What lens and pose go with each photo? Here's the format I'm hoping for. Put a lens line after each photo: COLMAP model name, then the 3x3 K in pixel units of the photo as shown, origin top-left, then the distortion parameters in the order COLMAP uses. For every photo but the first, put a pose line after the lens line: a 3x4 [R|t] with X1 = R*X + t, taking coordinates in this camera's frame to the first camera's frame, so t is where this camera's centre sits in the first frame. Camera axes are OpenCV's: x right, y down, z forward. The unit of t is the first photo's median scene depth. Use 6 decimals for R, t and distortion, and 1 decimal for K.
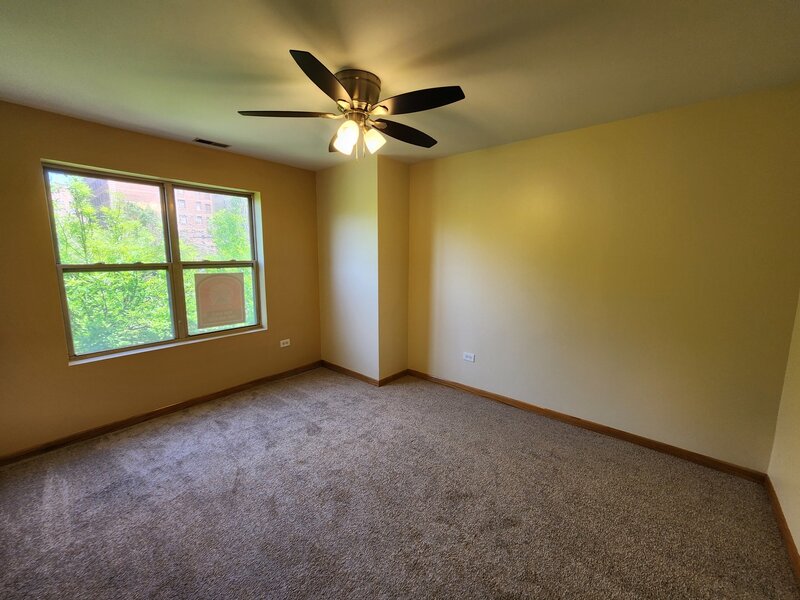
lens RADIAL K [[326.9, 0, 396.6], [0, 326.9, 299.7], [0, 0, 1]] dist [0.003001, -0.000307]
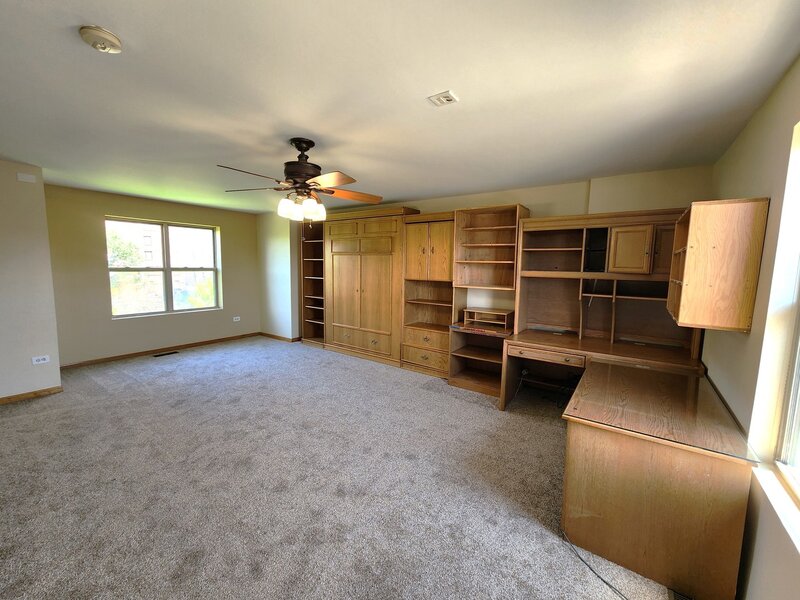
lens RADIAL K [[326.9, 0, 405.5], [0, 326.9, 303.3], [0, 0, 1]] dist [0.003001, -0.000307]
pose [[0.992214, 0.003020, 0.124507, 0.377215], [0.001195, 0.999429, -0.033765, 0.141005], [-0.124538, 0.033651, 0.991644, -0.904786]]
